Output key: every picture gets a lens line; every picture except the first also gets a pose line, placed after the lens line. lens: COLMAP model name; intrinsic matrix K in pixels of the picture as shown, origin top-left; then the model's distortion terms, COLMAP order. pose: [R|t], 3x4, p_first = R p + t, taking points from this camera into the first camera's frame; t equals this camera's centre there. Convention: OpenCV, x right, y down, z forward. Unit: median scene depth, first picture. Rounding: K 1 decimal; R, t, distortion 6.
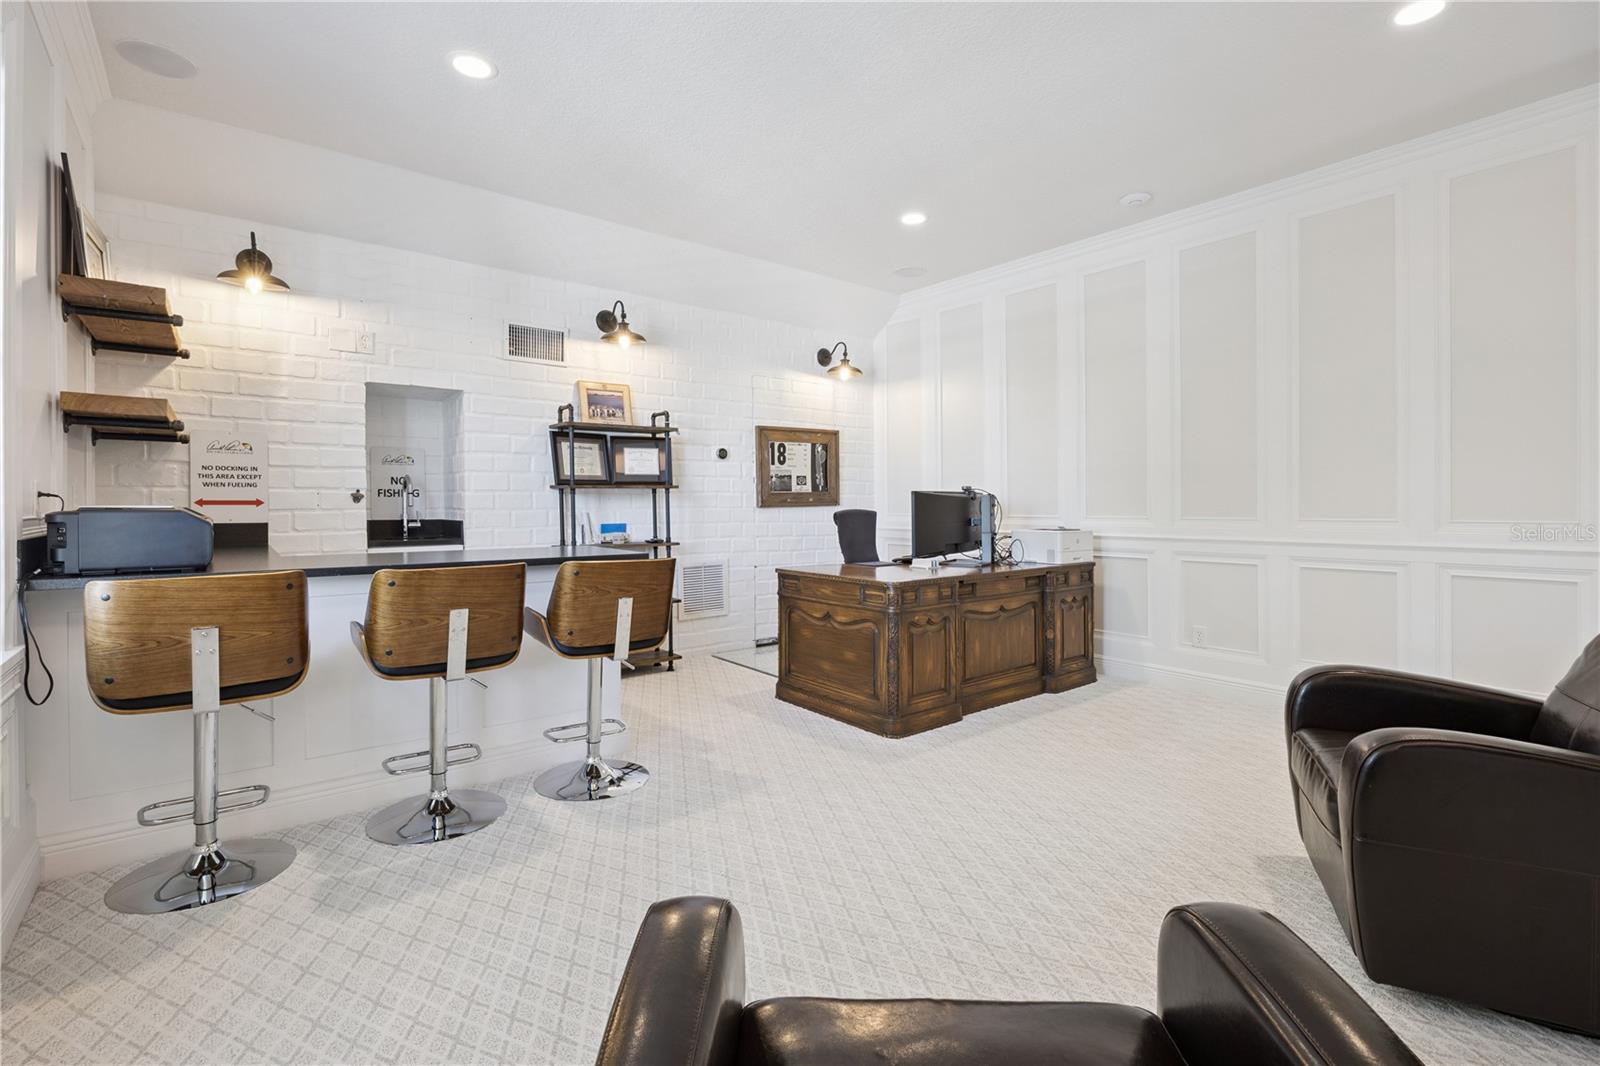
lens RADIAL K [[717.7, 0, 800.7], [0, 717.7, 514.8], [0, 0, 1]] dist [-0.000493, -0.000289]
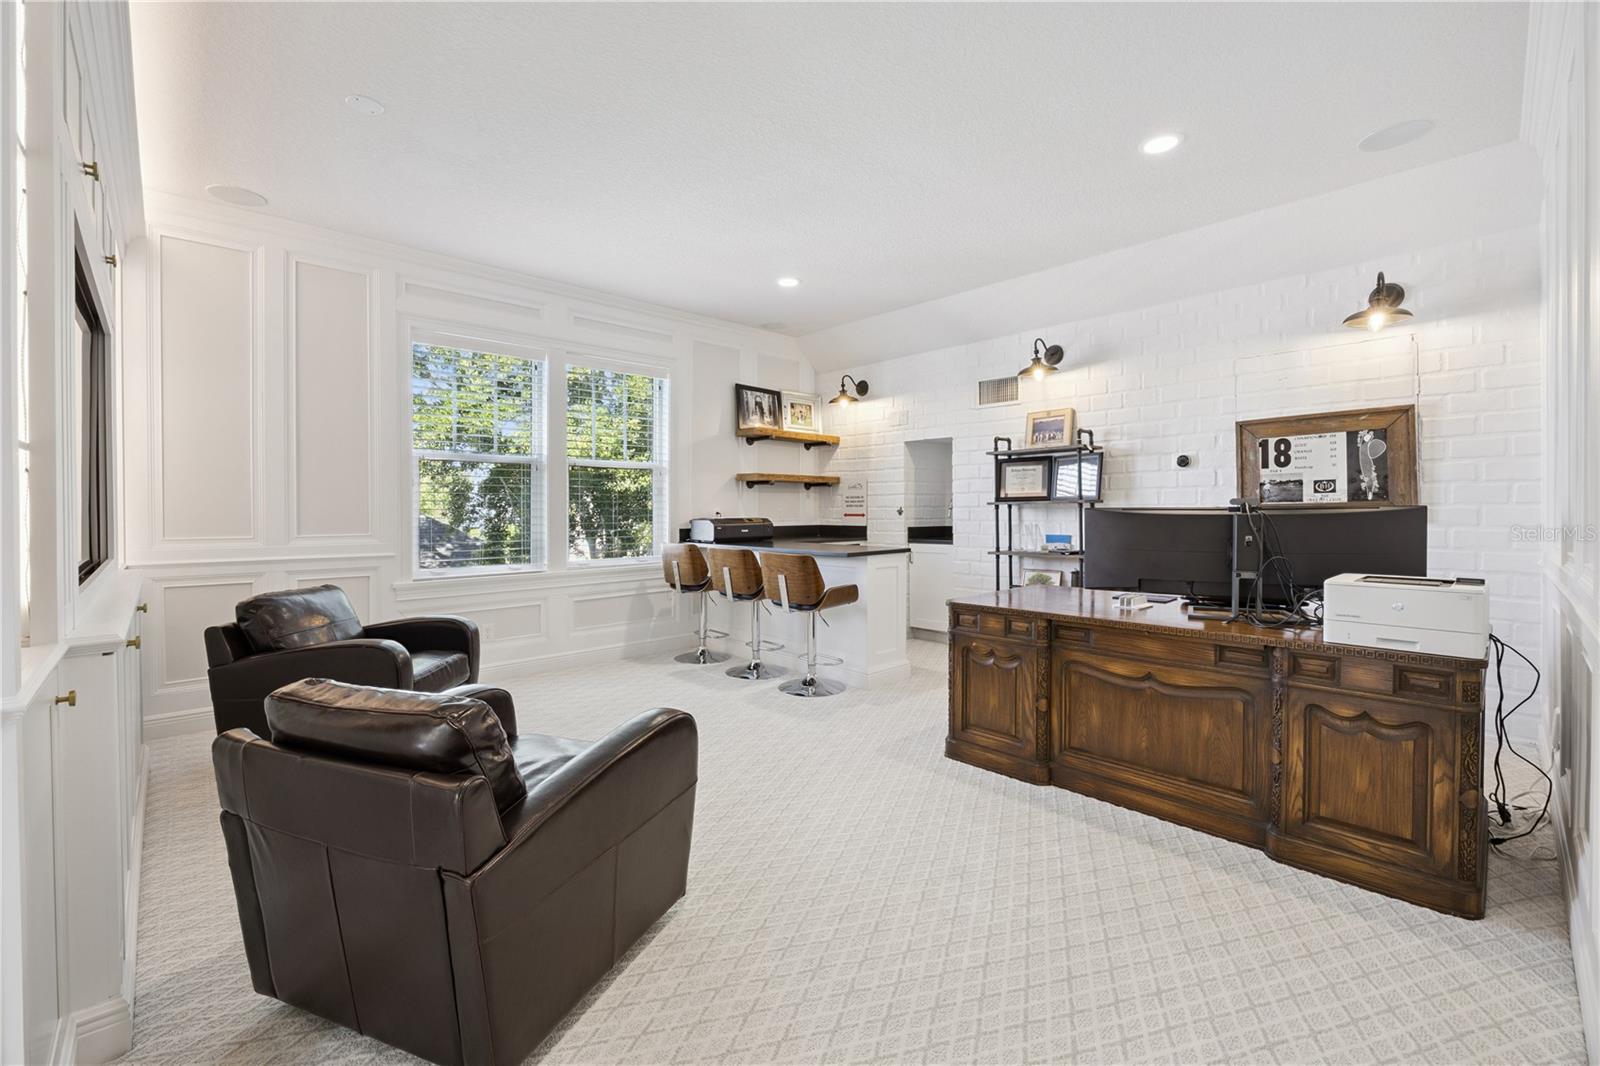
lens RADIAL K [[679.2, 0, 800.0], [0, 679.2, 533.0], [0, 0, 1]] dist [-0.000606, 0.000042]
pose [[0.087756, 0.036067, -0.995489, 0.781717], [-0.012121, 0.999309, 0.035137, -0.023776], [0.996068, 0.008983, 0.088133, 0.526913]]
